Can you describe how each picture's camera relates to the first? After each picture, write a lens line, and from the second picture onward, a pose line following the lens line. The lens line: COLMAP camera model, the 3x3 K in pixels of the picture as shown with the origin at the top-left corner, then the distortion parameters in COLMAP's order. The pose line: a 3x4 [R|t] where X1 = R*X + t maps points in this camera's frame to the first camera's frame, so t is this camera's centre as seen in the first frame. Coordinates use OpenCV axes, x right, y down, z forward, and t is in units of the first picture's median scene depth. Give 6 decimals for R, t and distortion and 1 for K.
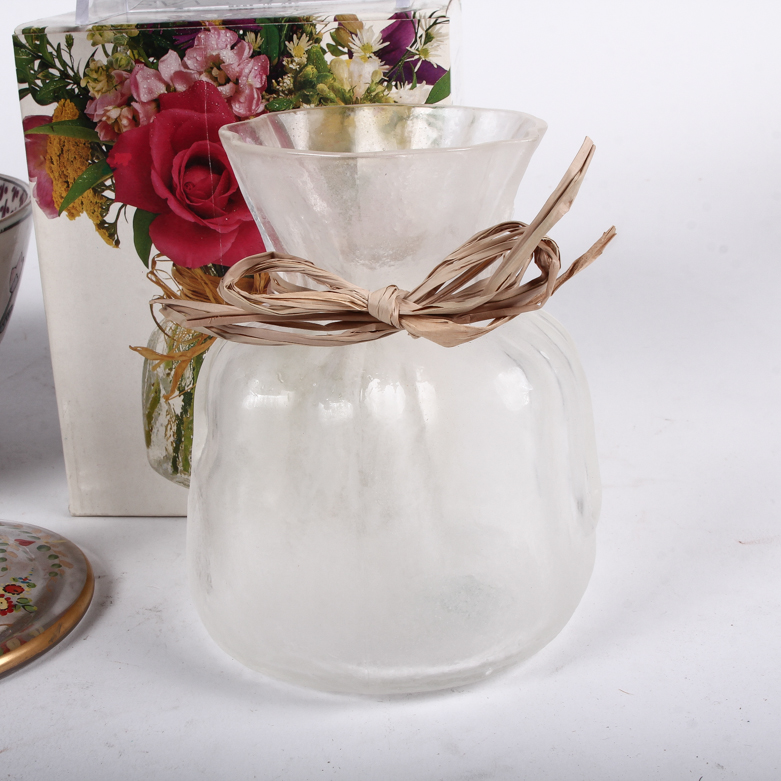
lens RADIAL K [[1343.1, 0, 390.5], [0, 1343.1, 390.5], [0, 0, 1]] dist [-0.101743, 0.092675]
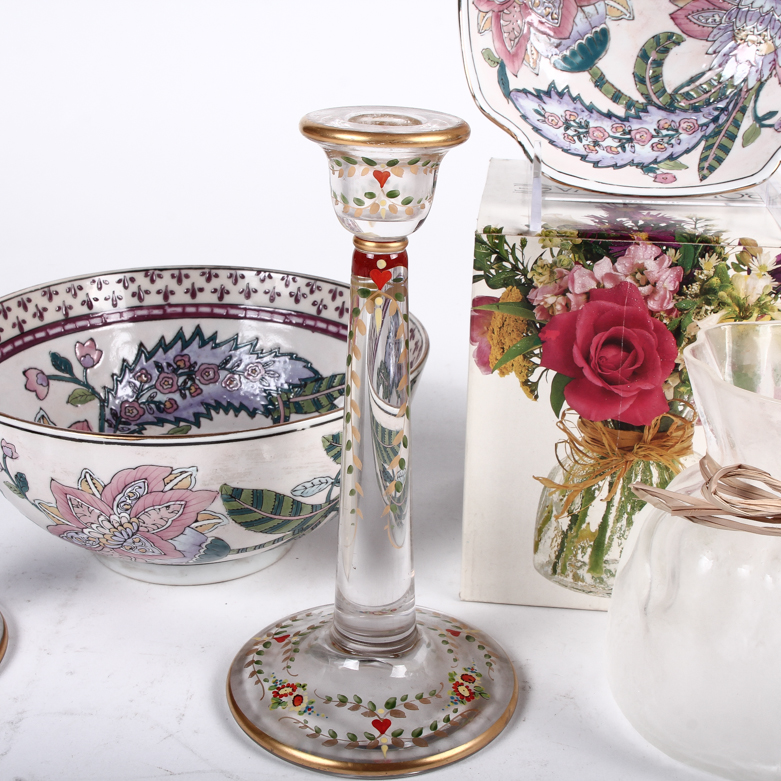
lens RADIAL K [[1343.1, 0, 390.5], [0, 1343.1, 390.5], [0, 0, 1]] dist [-0.101743, 0.092675]
pose [[0.997942, 0.062485, -0.014399, -0.339313], [-0.061810, 0.997145, 0.043367, -0.171085], [0.017068, -0.042388, 0.998955, -0.267927]]
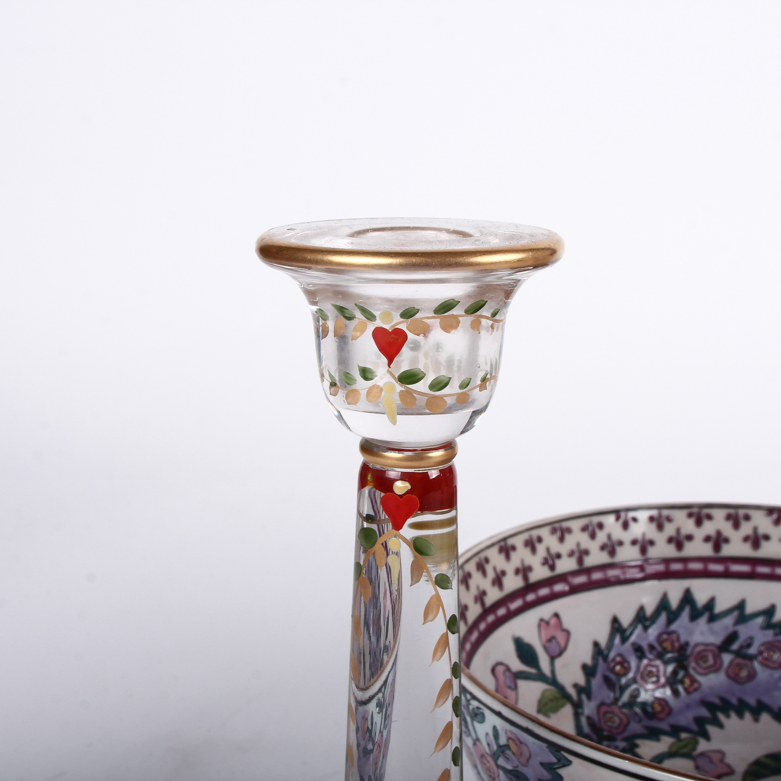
lens RADIAL K [[1343.1, 0, 390.5], [0, 1343.1, 390.5], [0, 0, 1]] dist [-0.101743, 0.092675]
pose [[0.999024, 0.043945, 0.004537, -0.881468], [-0.043076, 0.991745, -0.120772, -0.184742], [-0.009807, 0.120458, 0.992670, 0.231910]]
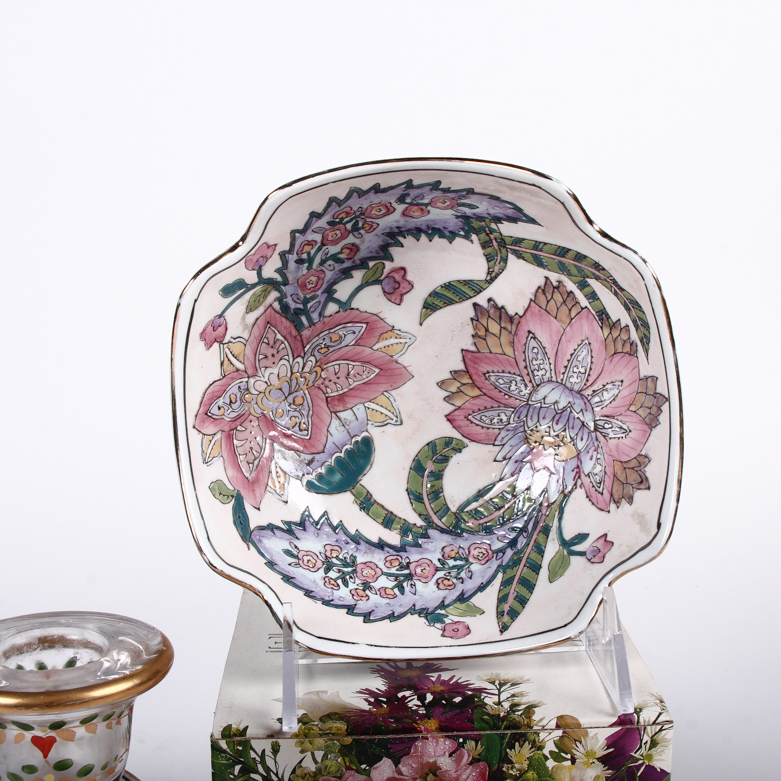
lens RADIAL K [[1343.1, 0, 390.5], [0, 1343.1, 390.5], [0, 0, 1]] dist [-0.101743, 0.092675]
pose [[0.993816, 0.001205, 0.111037, -0.265475], [0.015834, 0.988186, -0.152442, -0.367118], [-0.109909, 0.153257, 0.982055, 0.026615]]
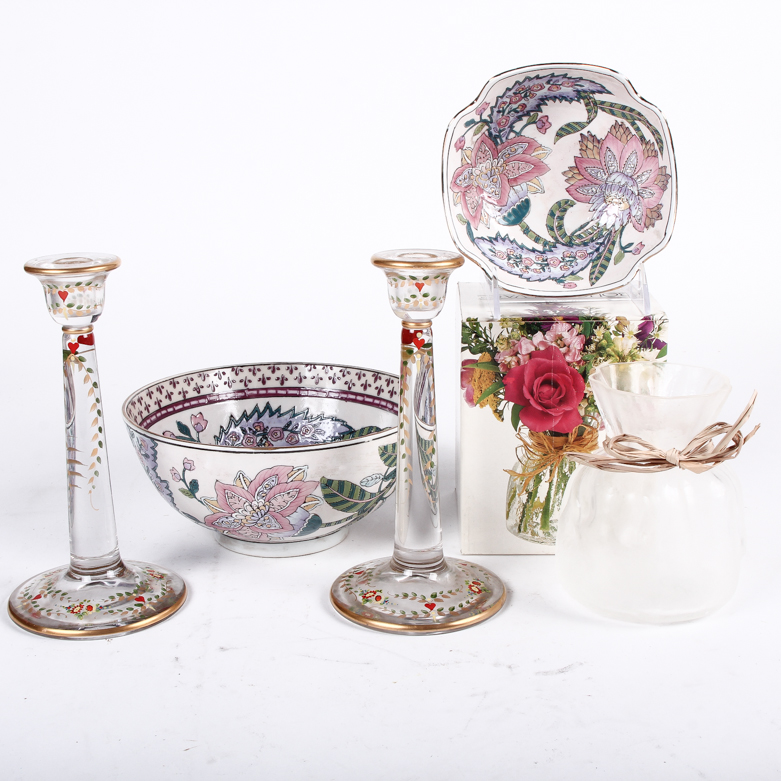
lens RADIAL K [[1343.1, 0, 390.5], [0, 1343.1, 390.5], [0, 0, 1]] dist [-0.101743, 0.092675]
pose [[0.998531, 0.009847, 0.053276, -0.513696], [-0.005761, 0.997067, -0.076312, 0.004354], [-0.053871, 0.075893, 0.995660, -1.115060]]
